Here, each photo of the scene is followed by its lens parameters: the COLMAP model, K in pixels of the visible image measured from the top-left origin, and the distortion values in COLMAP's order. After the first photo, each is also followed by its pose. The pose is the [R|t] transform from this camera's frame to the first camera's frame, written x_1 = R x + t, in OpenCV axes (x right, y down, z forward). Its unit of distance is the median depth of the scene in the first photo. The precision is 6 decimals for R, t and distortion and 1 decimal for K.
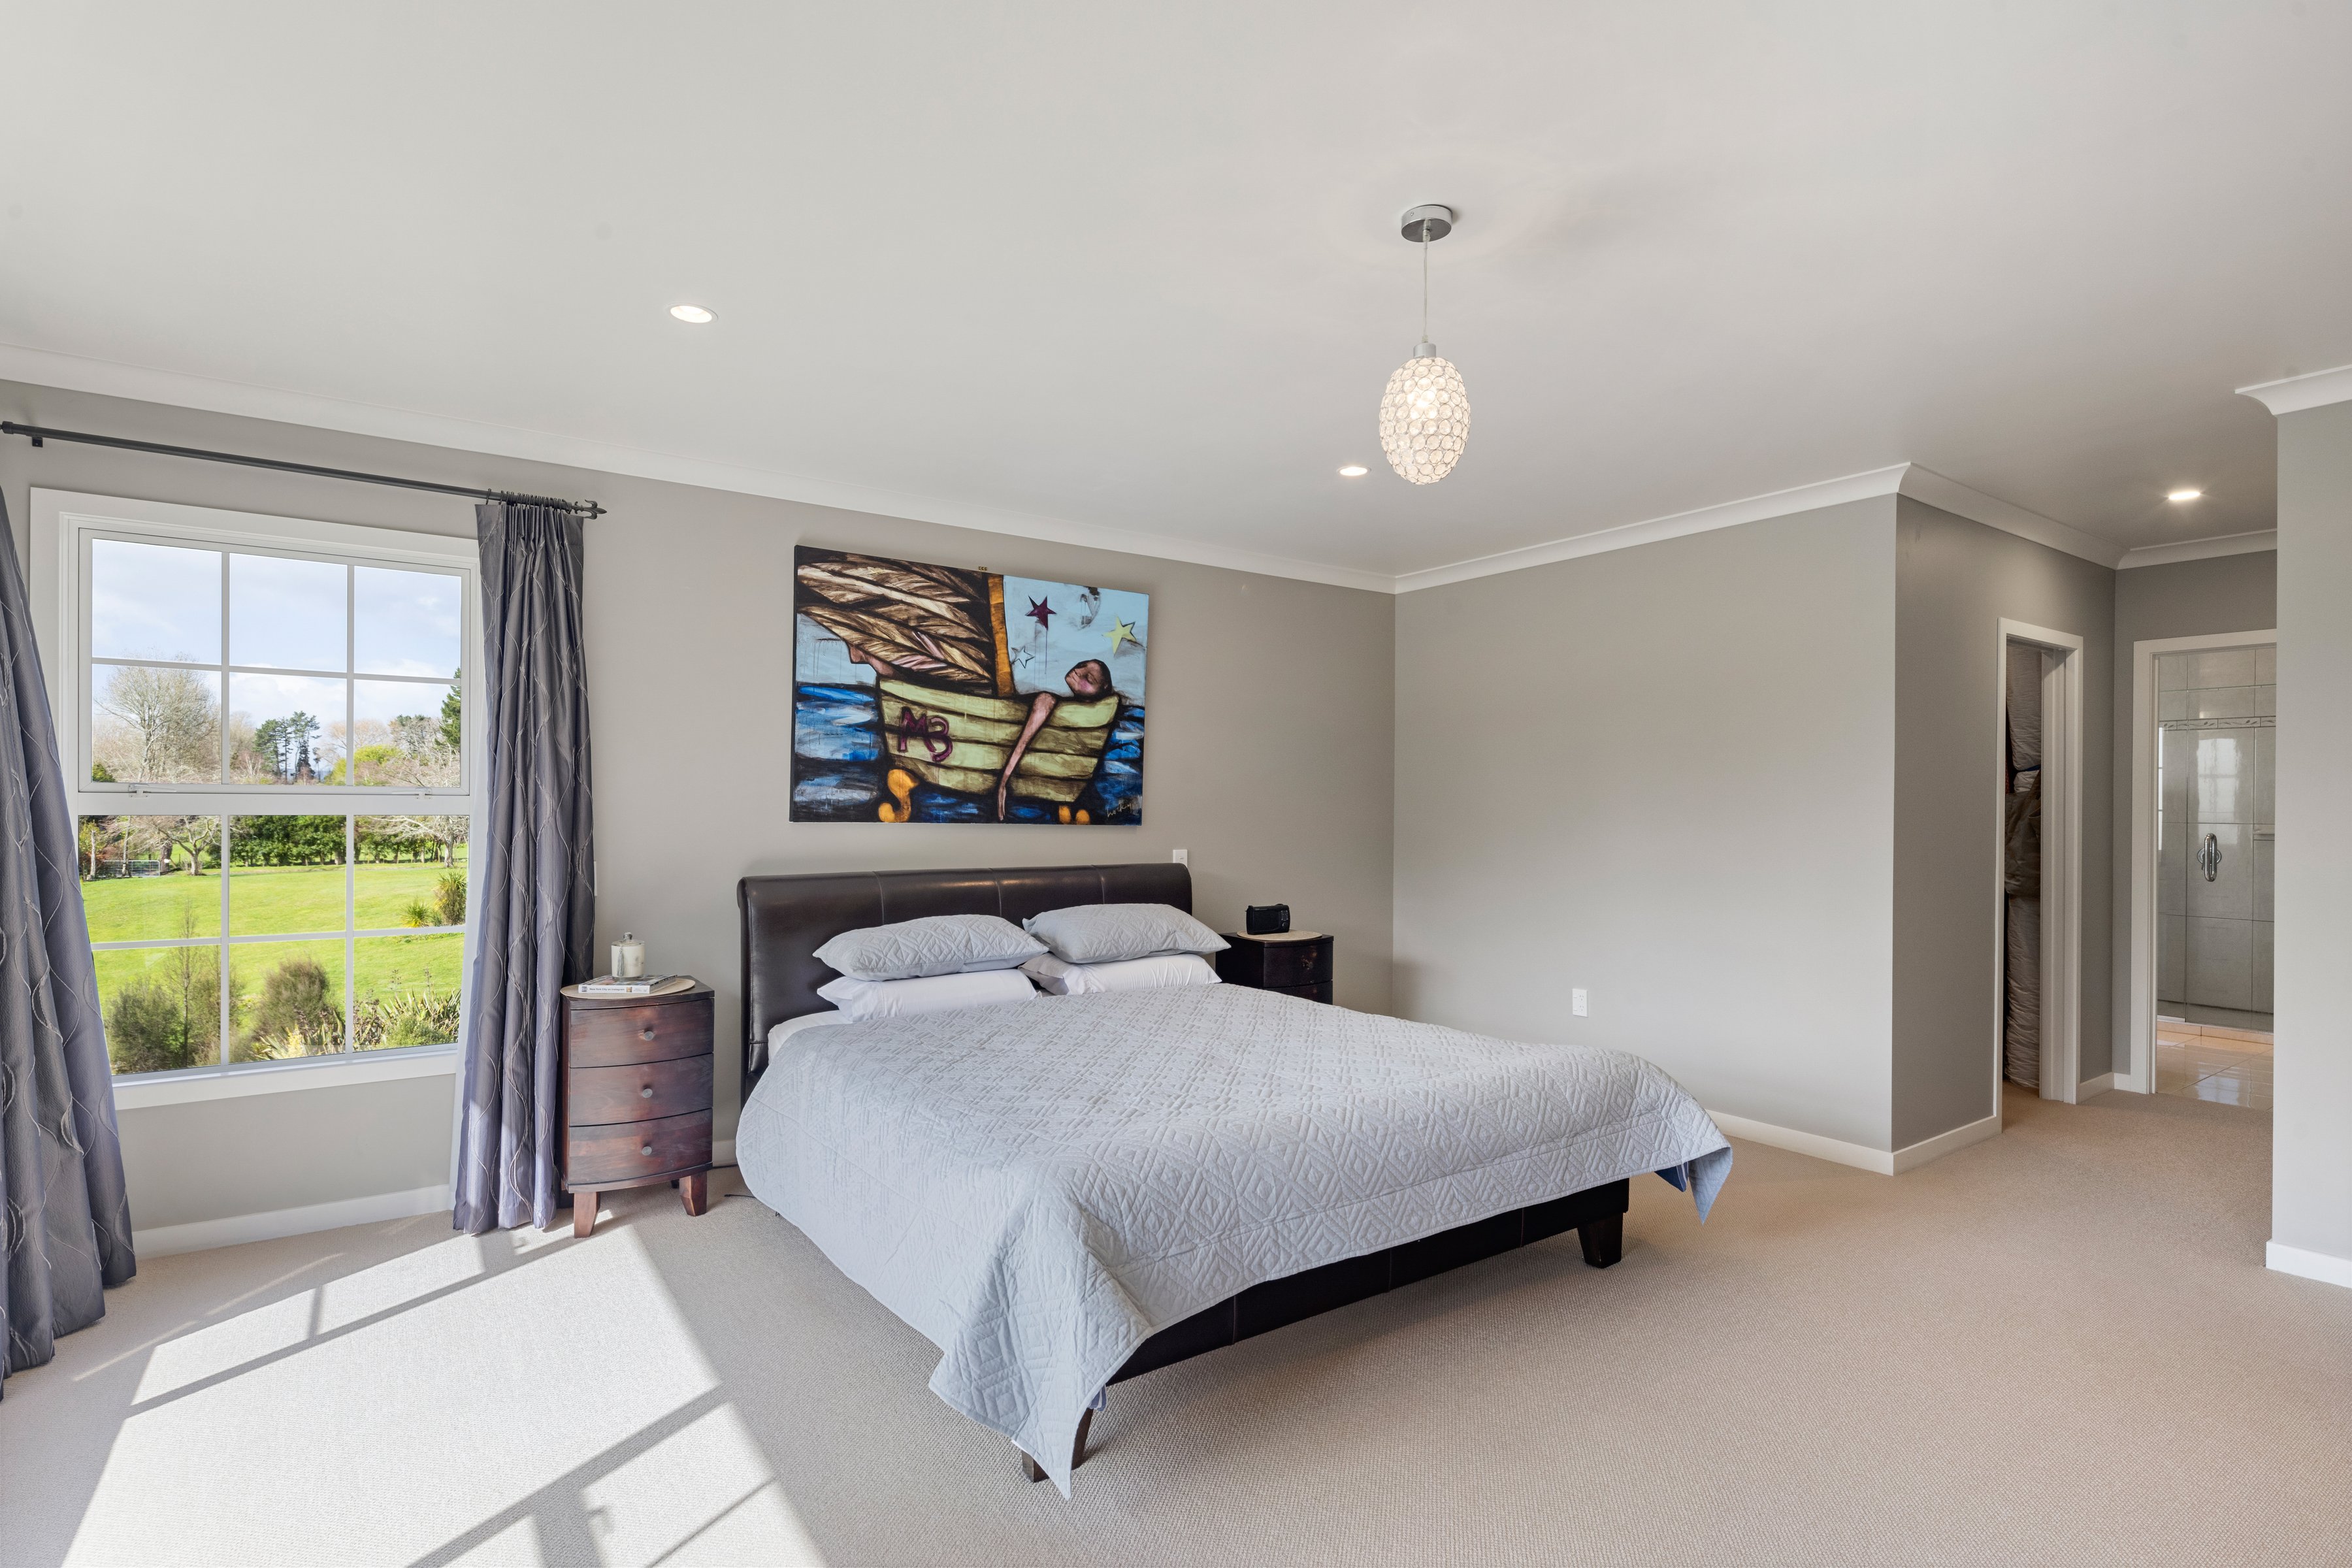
lens RADIAL K [[1144.0, 0, 1176.0], [0, 1144.0, 784.0], [0, 0, 1]] dist [-0.000226, -0.000354]
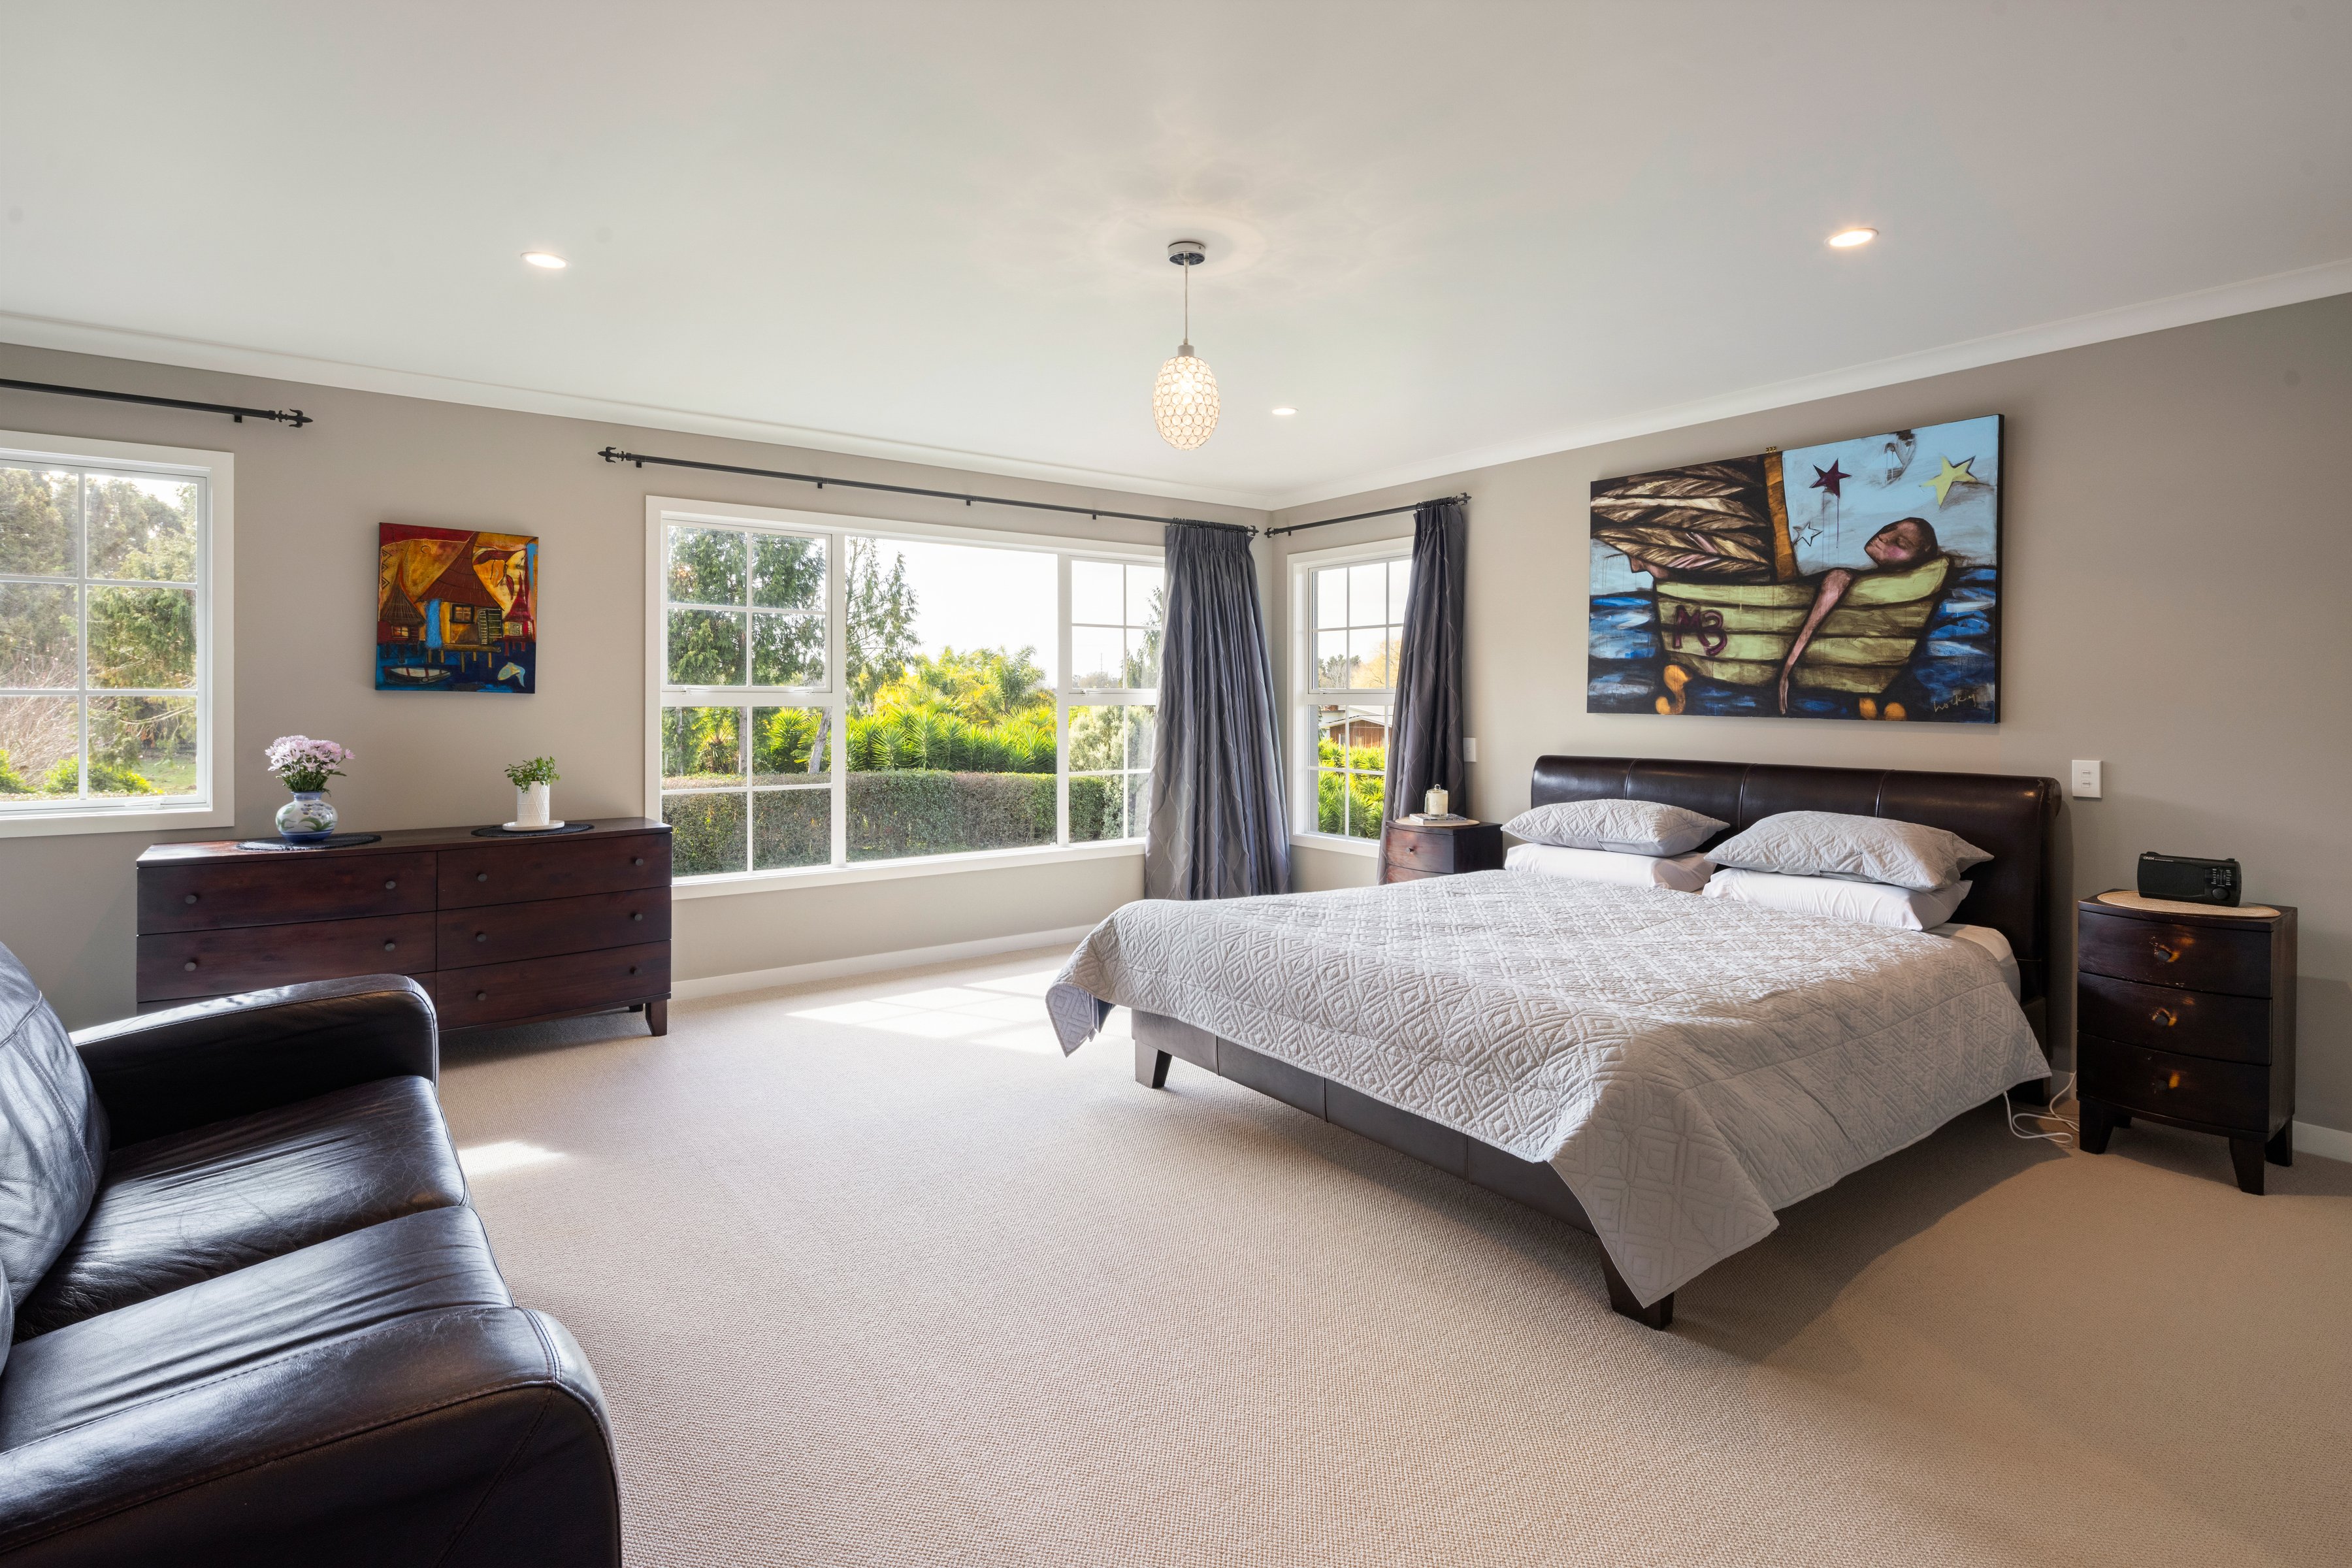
lens RADIAL K [[1136.7, 0, 1174.1], [0, 1136.7, 685.8], [0, 0, 1]] dist [0.005077, -0.004337]
pose [[0.022217, -0.019295, -0.999567, 0.781207], [0.015953, 0.999693, -0.018943, 0.018834], [0.999626, -0.015526, 0.022518, 0.492912]]
